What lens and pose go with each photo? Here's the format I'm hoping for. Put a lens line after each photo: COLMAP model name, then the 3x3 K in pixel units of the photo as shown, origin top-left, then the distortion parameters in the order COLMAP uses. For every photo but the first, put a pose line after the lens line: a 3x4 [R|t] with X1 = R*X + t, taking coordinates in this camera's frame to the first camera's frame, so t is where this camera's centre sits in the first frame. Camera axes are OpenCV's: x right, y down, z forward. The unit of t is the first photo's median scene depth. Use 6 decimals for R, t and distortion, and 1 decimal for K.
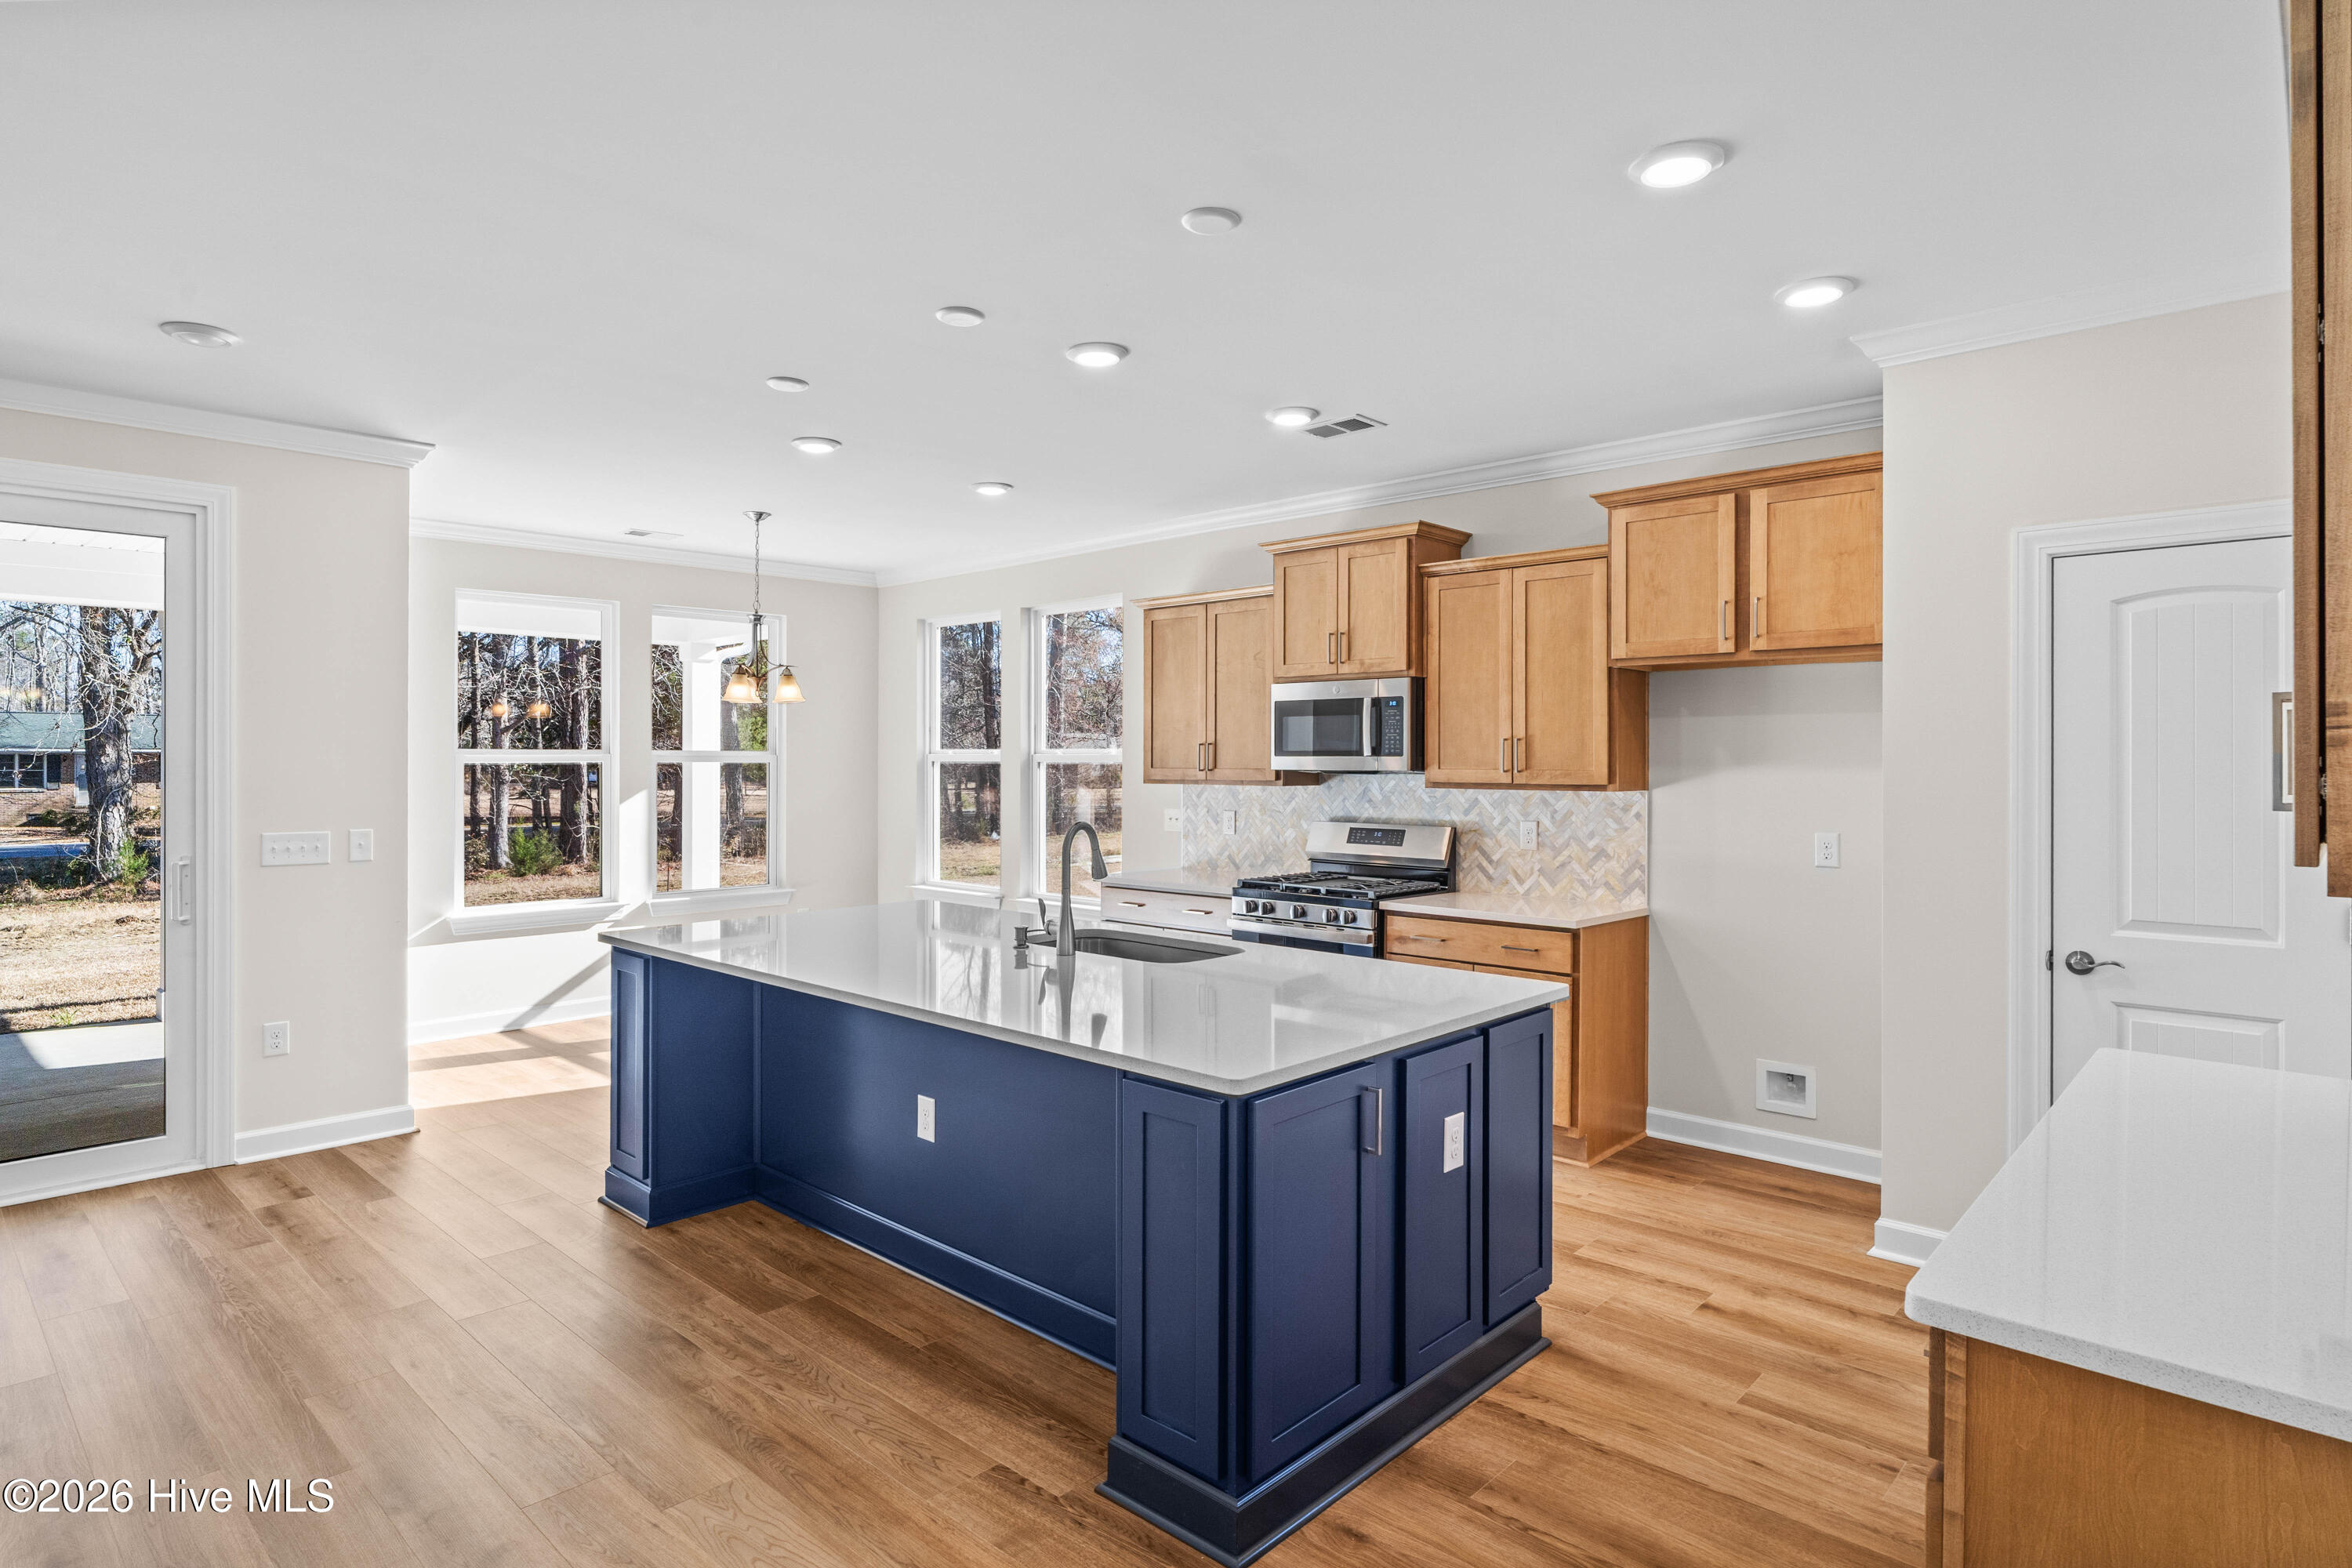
lens RADIAL K [[1260.9, 0, 1170.6], [0, 1260.9, 752.4], [0, 0, 1]] dist [0.000773, -0.000325]
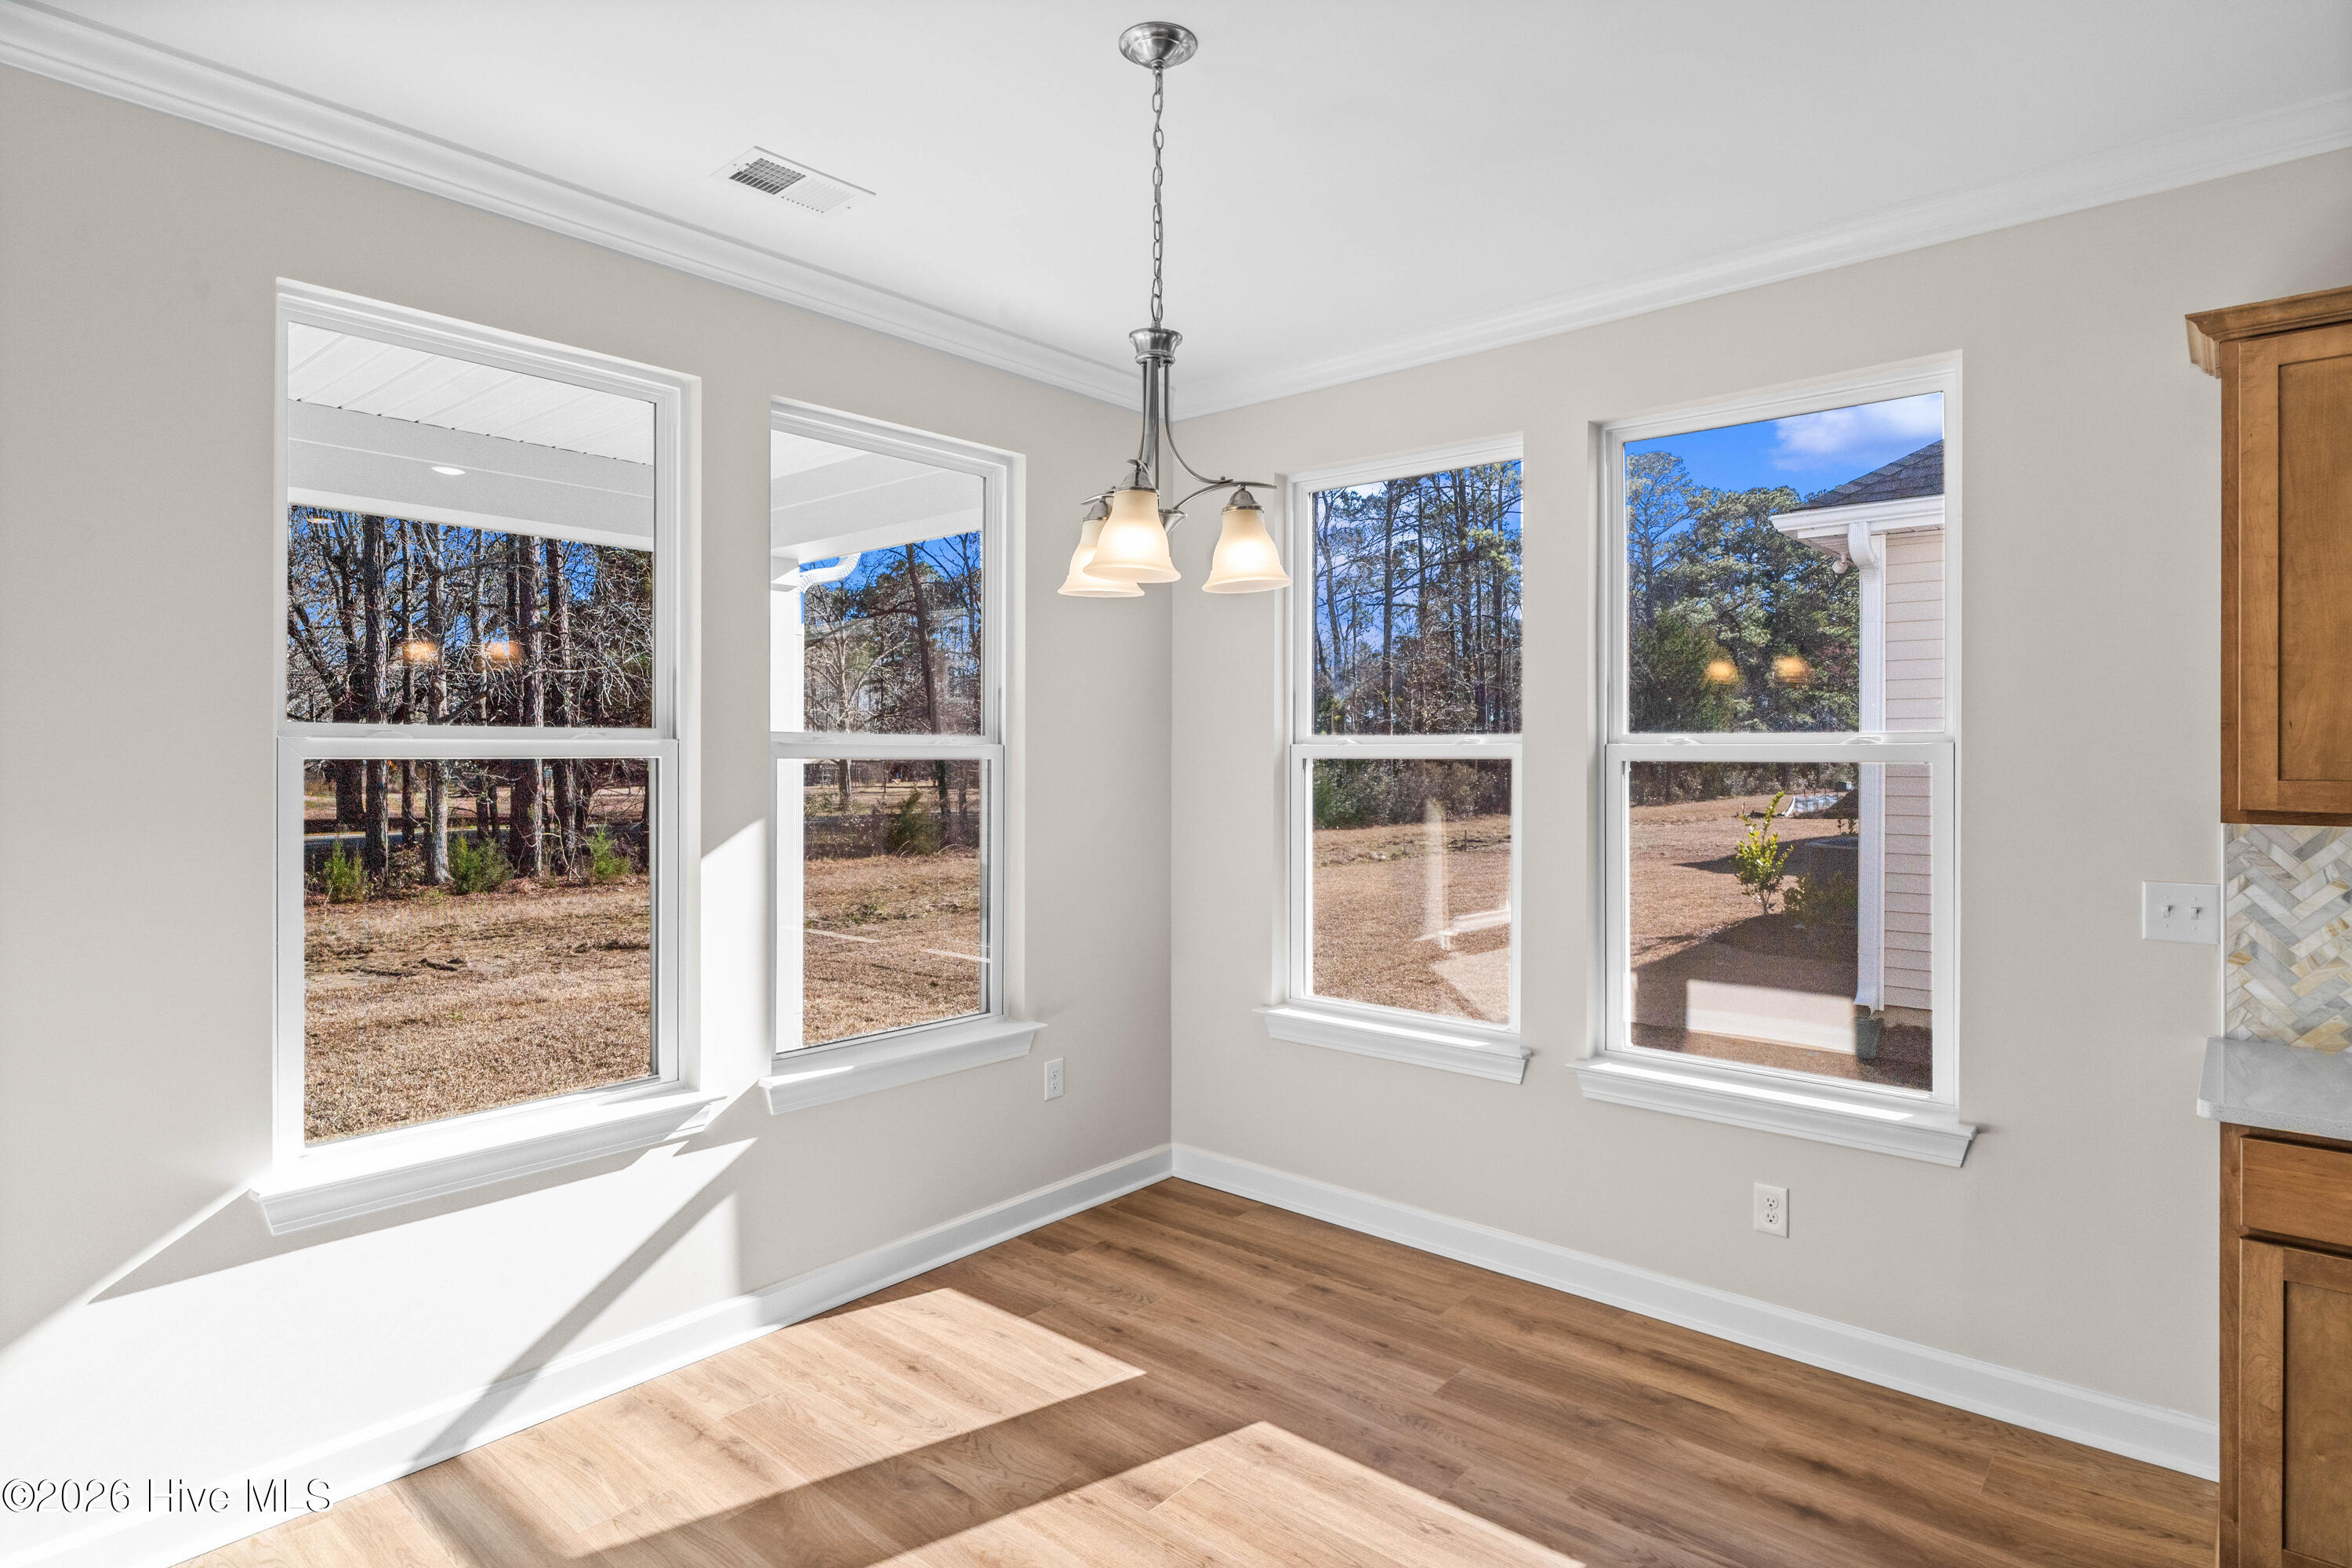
lens RADIAL K [[1242.9, 0, 1173.5], [0, 1242.9, 754.8], [0, 0, 1]] dist [0.001052, 0.000347]
pose [[0.999068, 0.003832, 0.042986, -0.347383], [-0.003990, 0.999986, 0.003606, 0.005255], [-0.042971, -0.003774, 0.999069, 0.676629]]
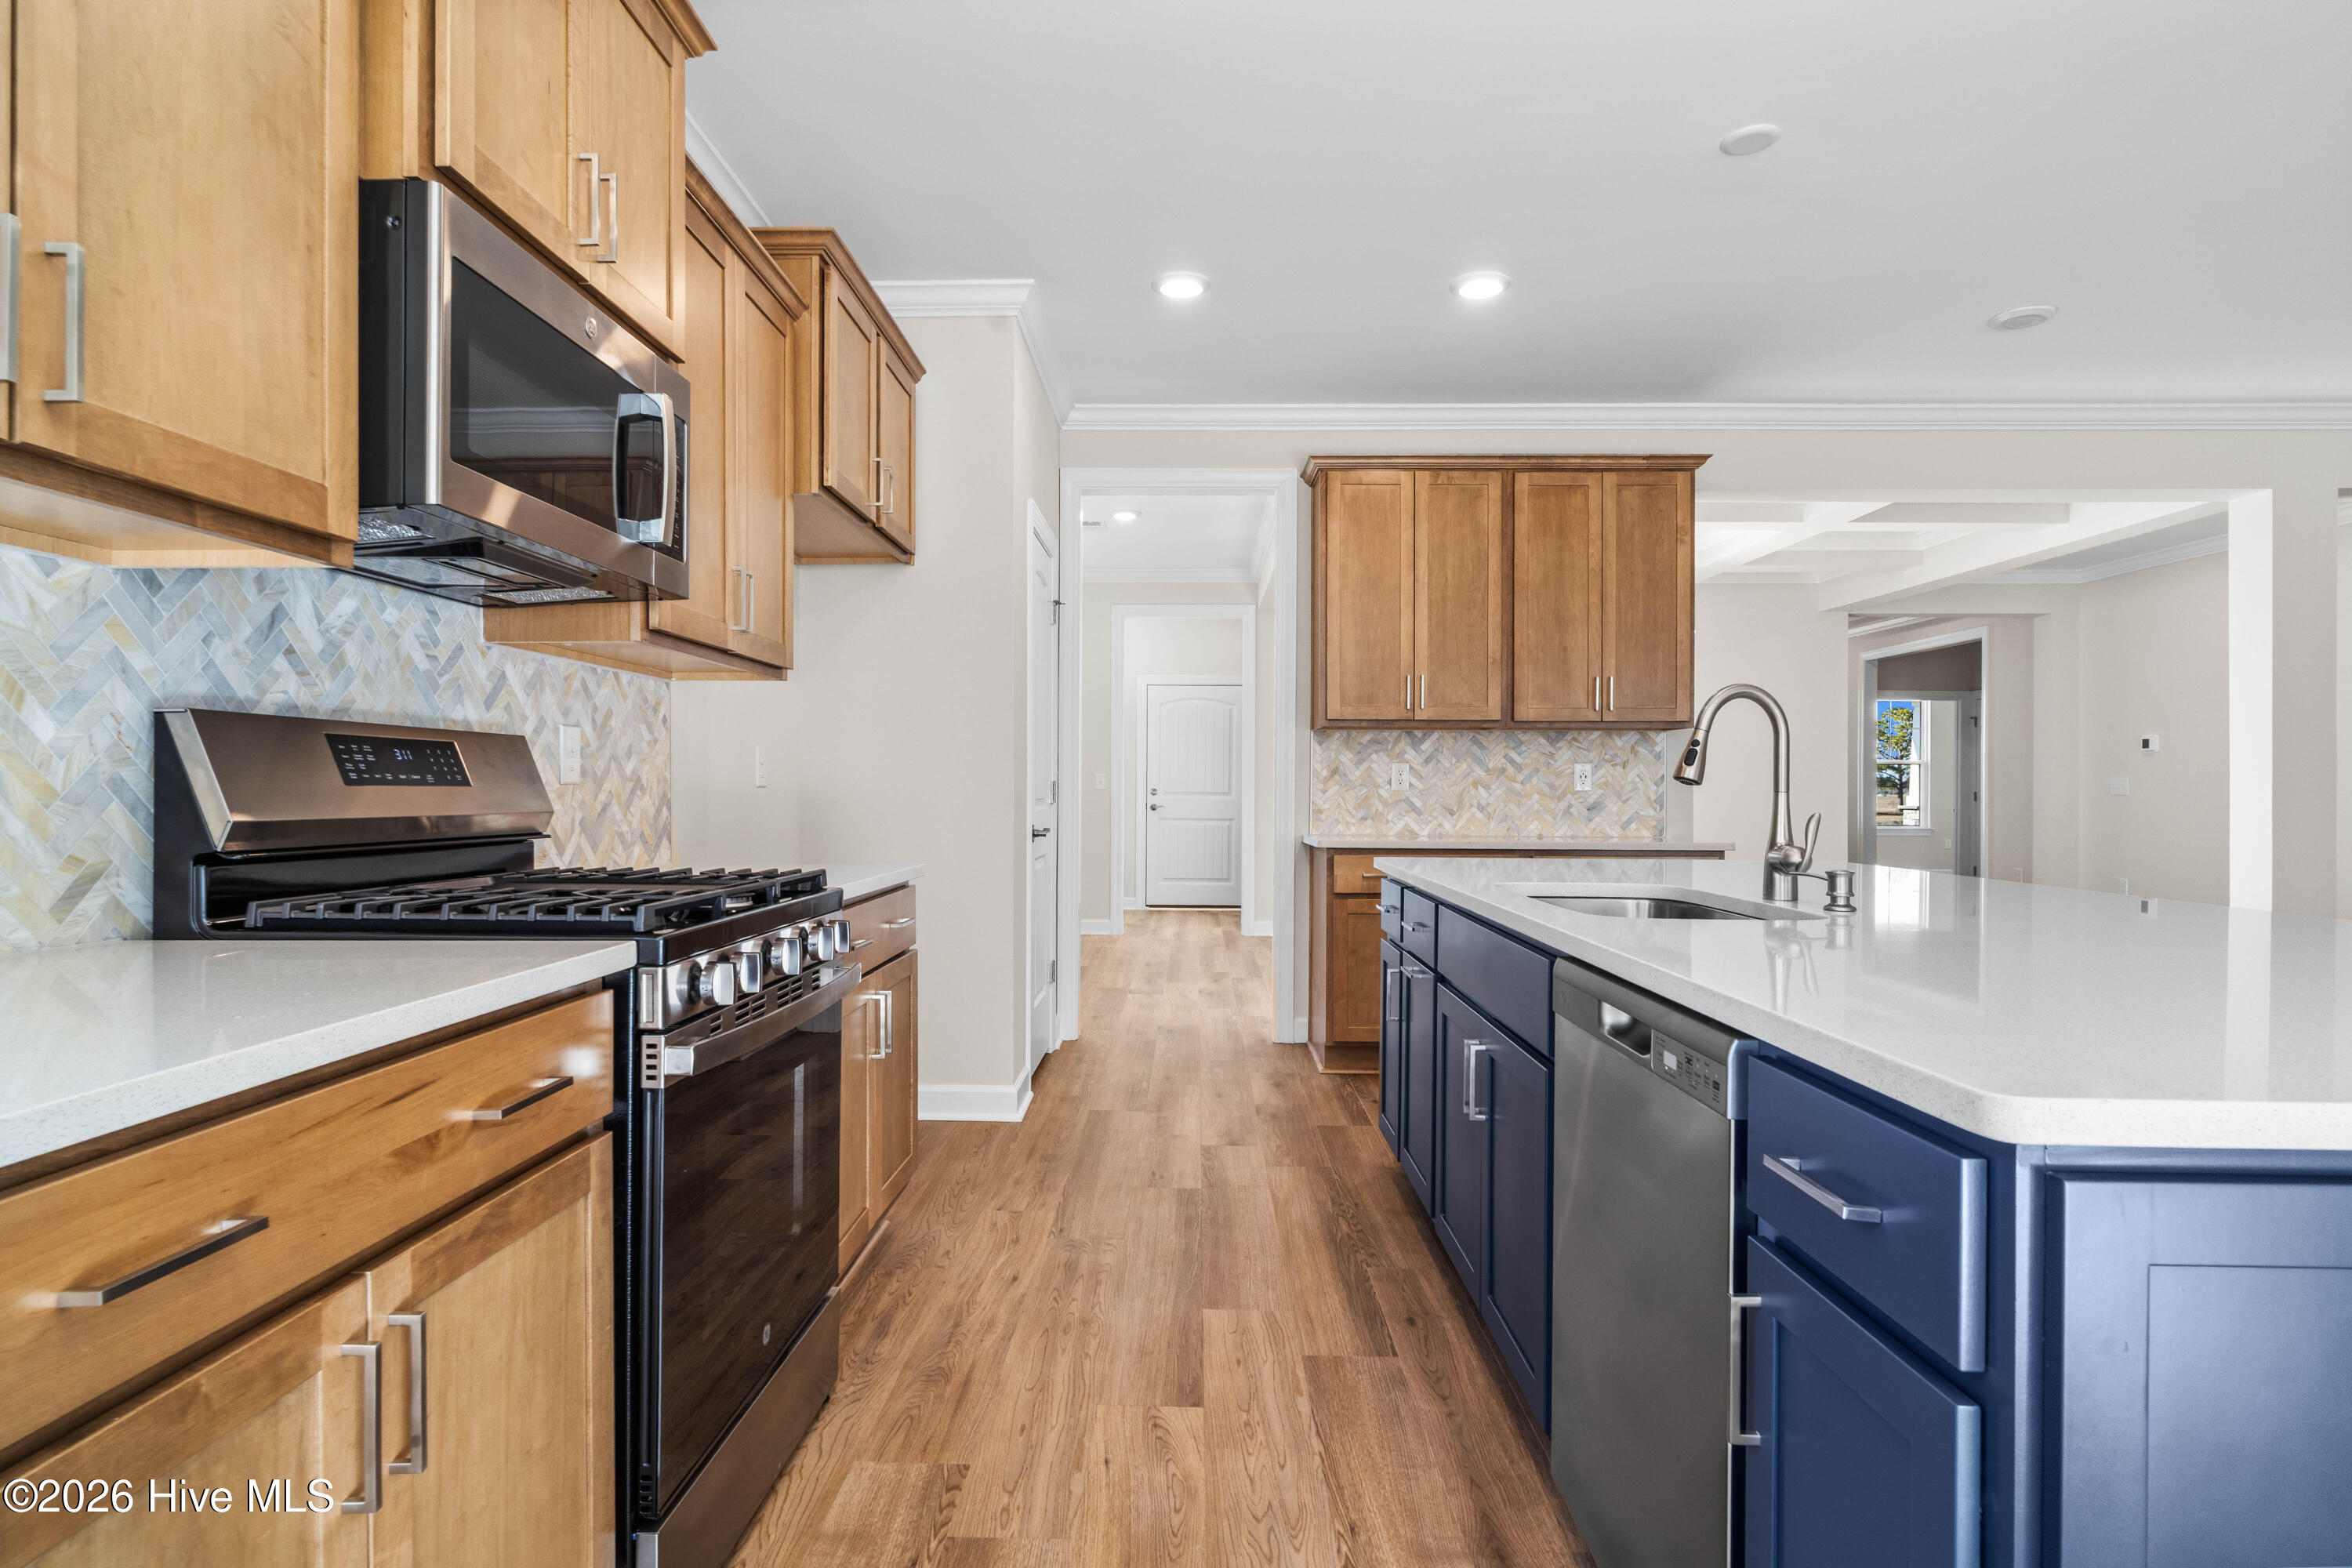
lens RADIAL K [[1237.5, 0, 1176.0], [0, 1237.5, 784.0], [0, 0, 1]] dist [0.001158, 0.000092]
pose [[-0.670925, -0.001355, 0.741524, -0.200264], [-0.009035, 0.999939, -0.006348, 0.066440], [-0.741470, -0.010958, -0.670897, 0.975046]]
